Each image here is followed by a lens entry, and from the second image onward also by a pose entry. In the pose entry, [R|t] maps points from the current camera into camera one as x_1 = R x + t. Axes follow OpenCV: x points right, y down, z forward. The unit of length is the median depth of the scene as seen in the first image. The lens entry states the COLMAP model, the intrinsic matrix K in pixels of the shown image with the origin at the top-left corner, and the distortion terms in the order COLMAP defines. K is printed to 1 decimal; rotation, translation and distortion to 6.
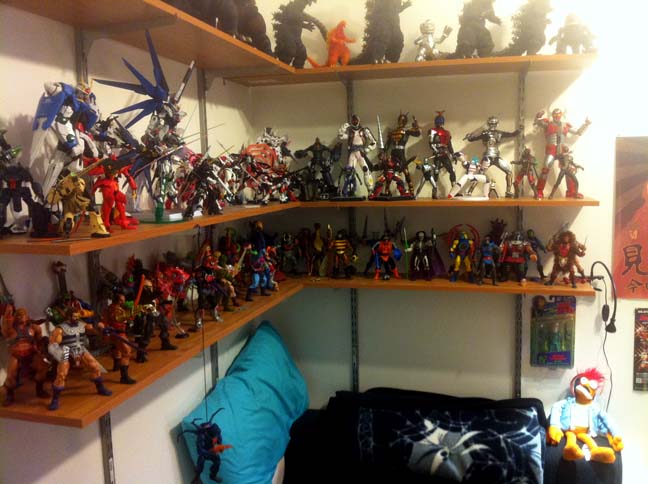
lens RADIAL K [[616.5, 0, 321.3], [0, 616.5, 247.1], [0, 0, 1]] dist [0.082967, -0.290654]
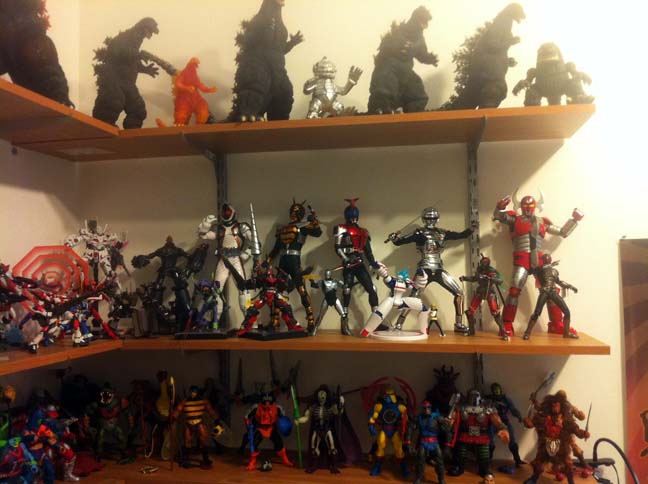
lens RADIAL K [[616.5, 0, 321.3], [0, 616.5, 247.1], [0, 0, 1]] dist [0.082967, -0.290654]
pose [[0.997602, 0.008429, 0.068701, 0.118902], [0.002979, 0.986410, -0.164278, -0.063867], [-0.069152, 0.164089, 0.984019, 0.378676]]
